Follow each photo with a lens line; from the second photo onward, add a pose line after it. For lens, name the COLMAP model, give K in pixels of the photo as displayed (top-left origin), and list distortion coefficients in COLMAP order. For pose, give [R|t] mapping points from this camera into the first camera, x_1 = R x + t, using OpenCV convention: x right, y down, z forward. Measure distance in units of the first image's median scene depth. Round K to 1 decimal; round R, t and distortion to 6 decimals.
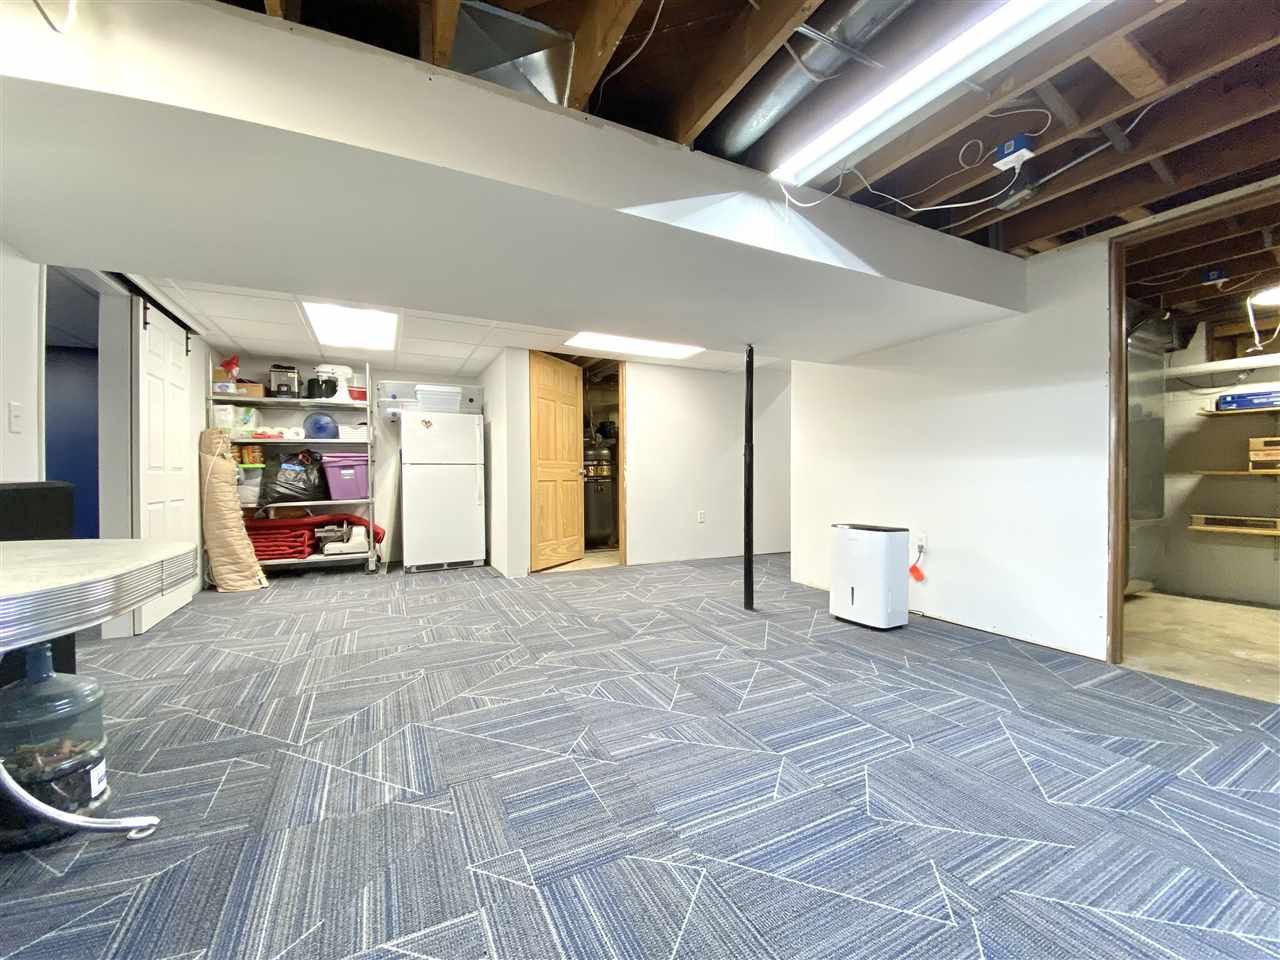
lens RADIAL K [[524.4, 0, 638.6], [0, 524.4, 476.0], [0, 0, 1]] dist [-0.016758, -0.002007]
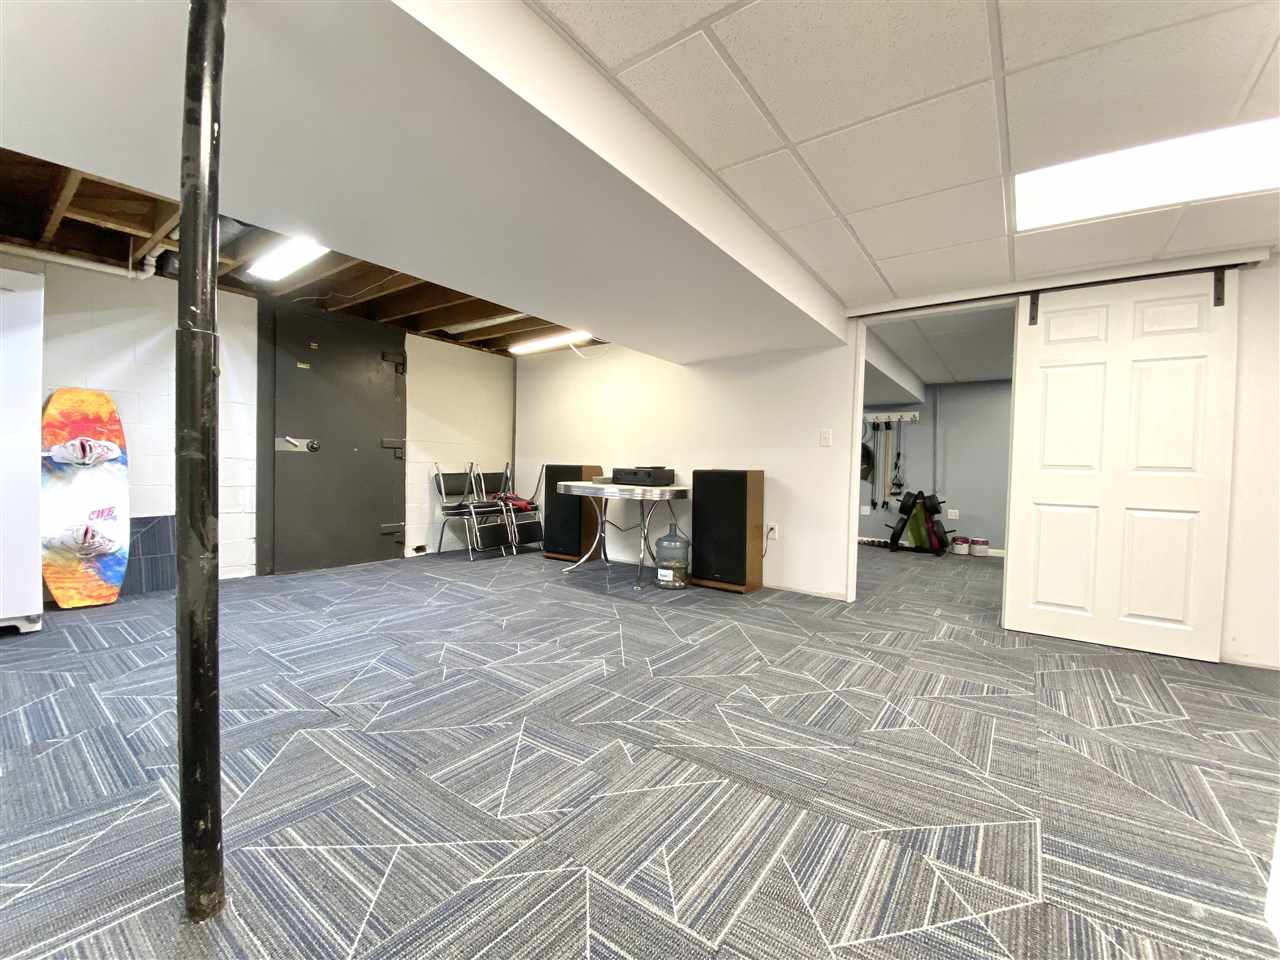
lens RADIAL K [[524.4, 0, 644.4], [0, 524.4, 482.6], [0, 0, 1]] dist [-0.016758, -0.002007]
pose [[-0.890598, -0.008116, -0.454718, 0.182755], [-0.025519, 0.999157, 0.032147, 0.005499], [0.454074, 0.040234, -0.890055, 2.006759]]
